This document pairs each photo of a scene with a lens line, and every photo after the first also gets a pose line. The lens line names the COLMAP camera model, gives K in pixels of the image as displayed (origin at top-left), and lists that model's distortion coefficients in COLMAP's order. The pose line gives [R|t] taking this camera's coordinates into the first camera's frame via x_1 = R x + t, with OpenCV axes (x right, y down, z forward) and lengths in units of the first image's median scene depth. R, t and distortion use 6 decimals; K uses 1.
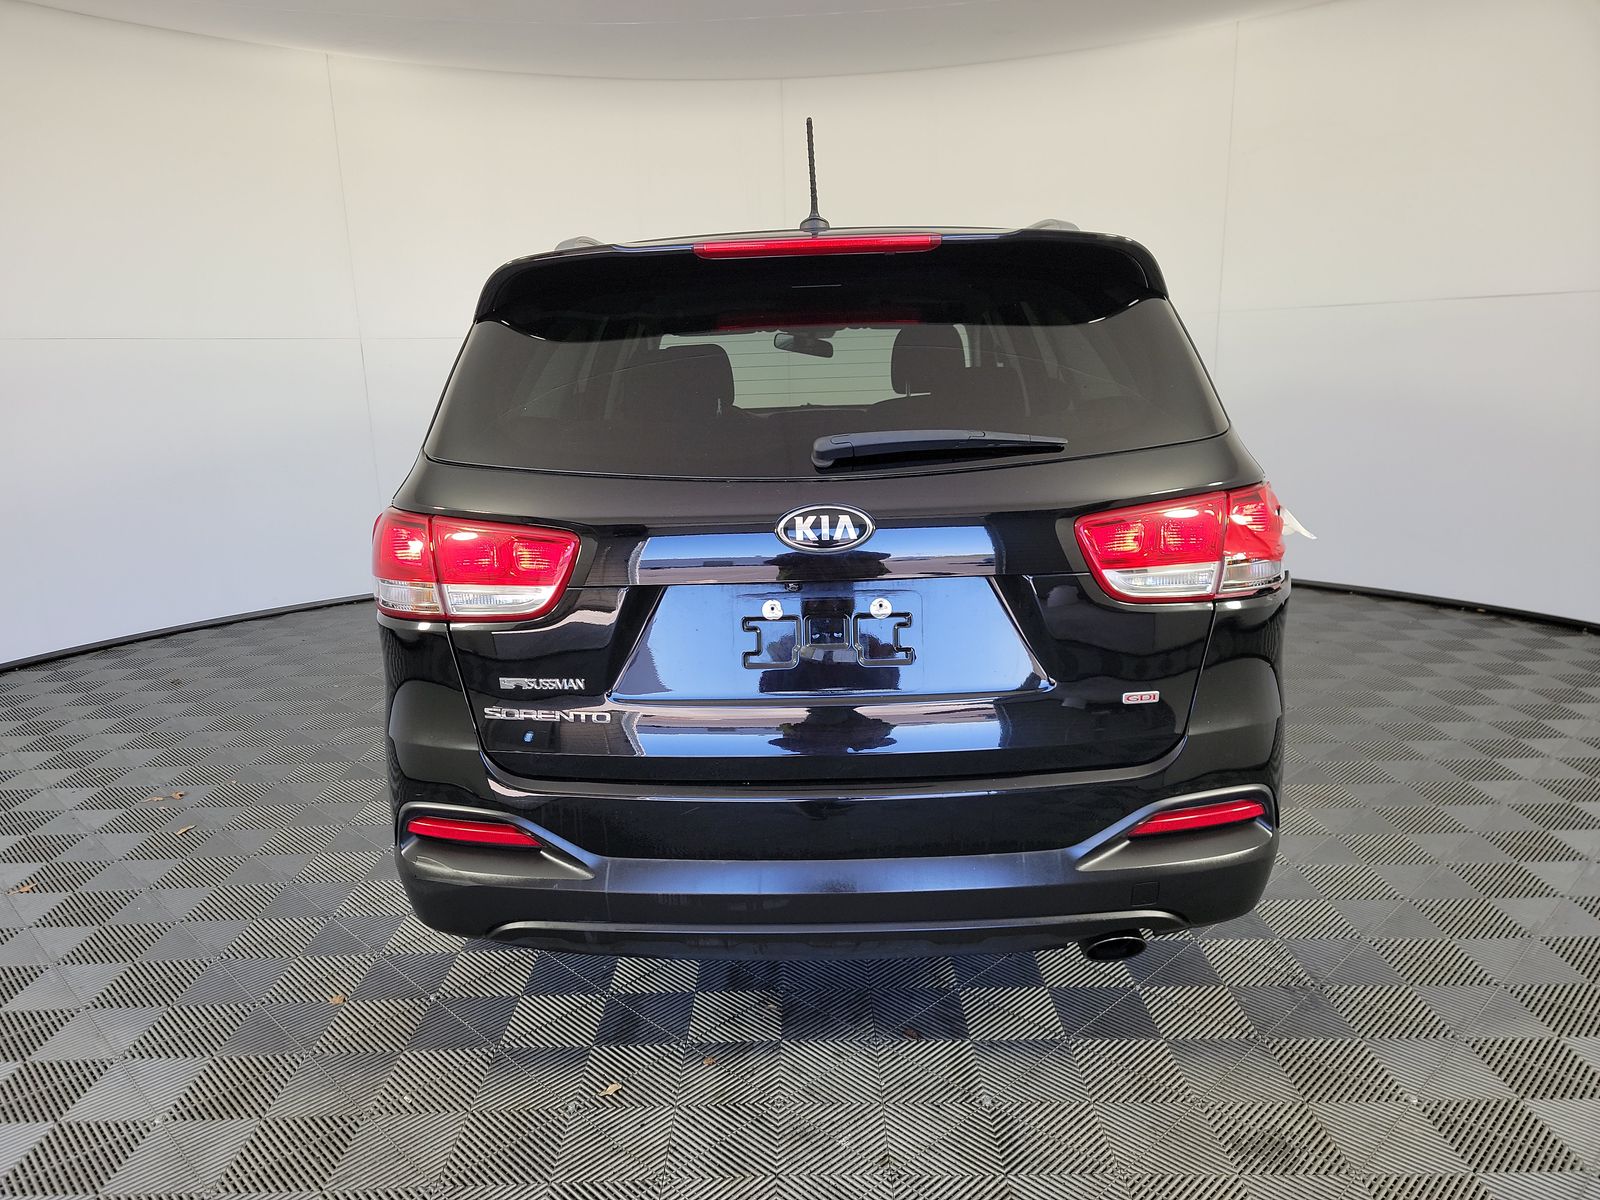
lens RADIAL K [[1148.2, 0, 804.3], [0, 1148.2, 604.5], [0, 0, 1]] dist [0.003647, -0.003022]
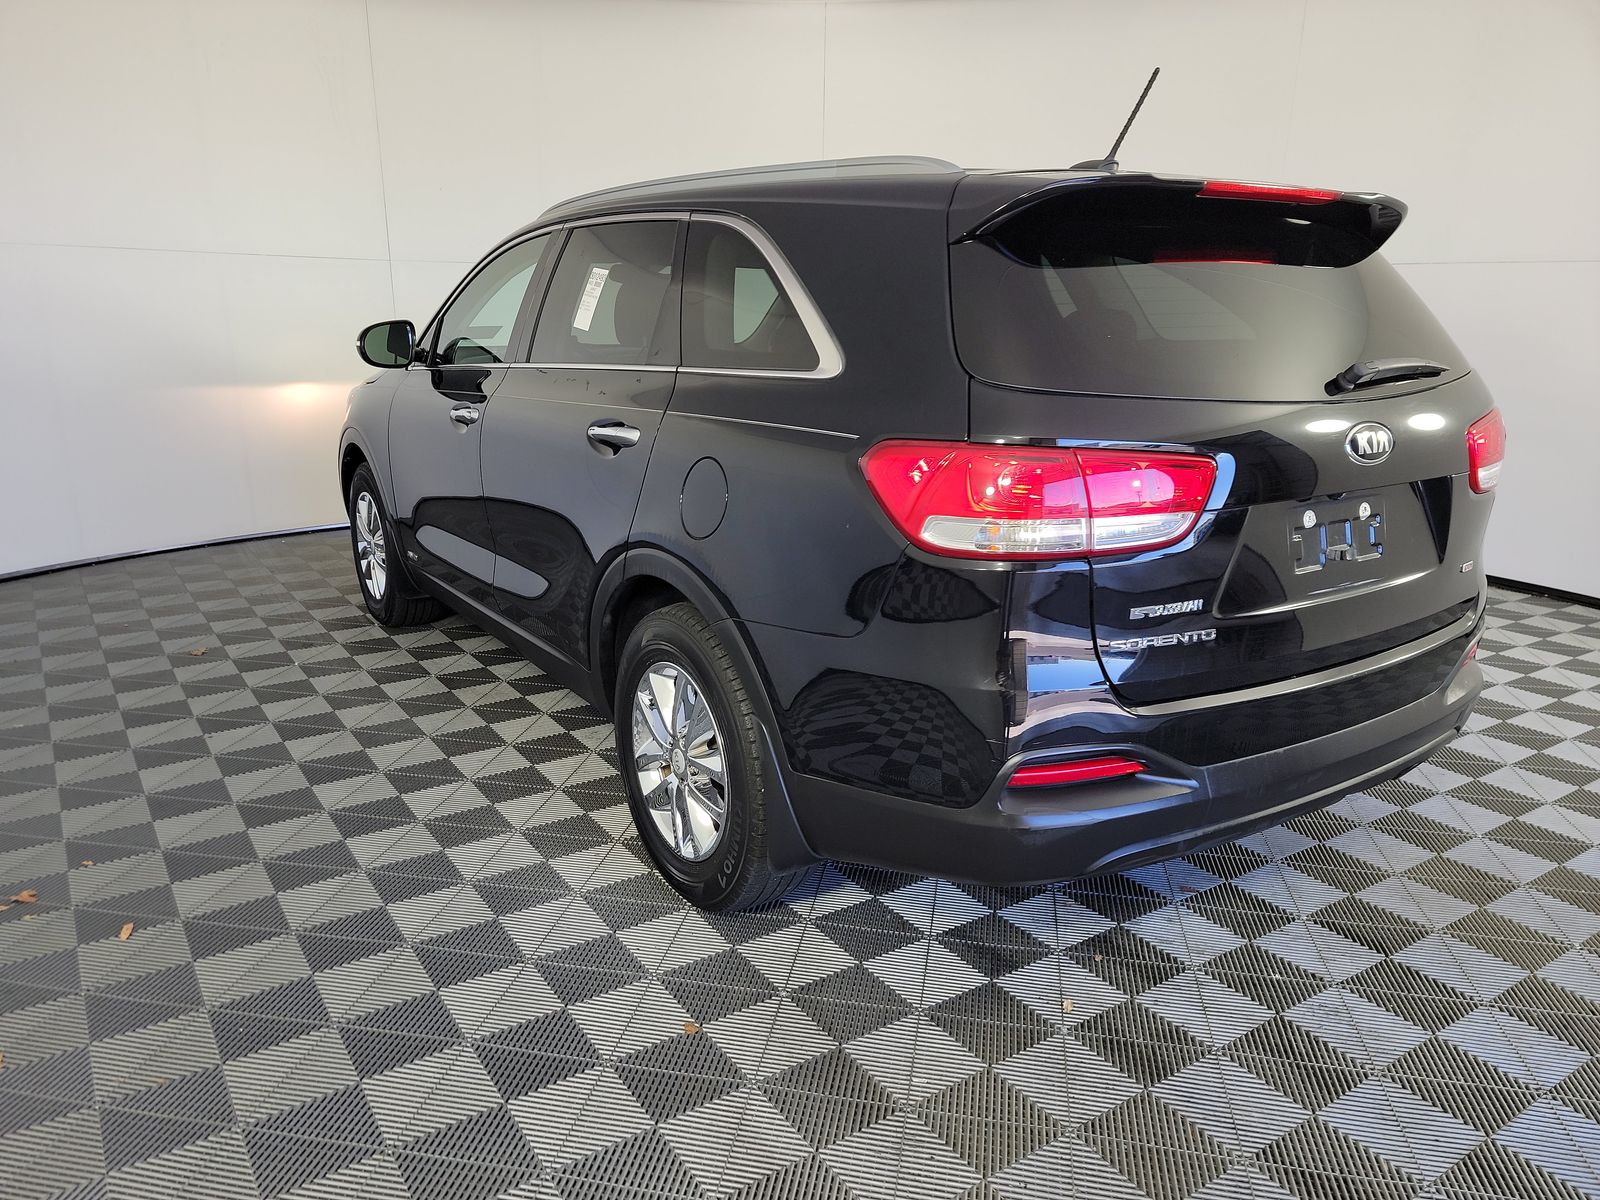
lens RADIAL K [[1148.2, 0, 804.3], [0, 1148.2, 604.5], [0, 0, 1]] dist [0.003647, -0.003022]
pose [[0.831950, -0.099213, 0.545909, -1.033438], [0.069030, 0.994747, 0.075585, -0.032902], [-0.550540, -0.025199, 0.834428, 0.333396]]
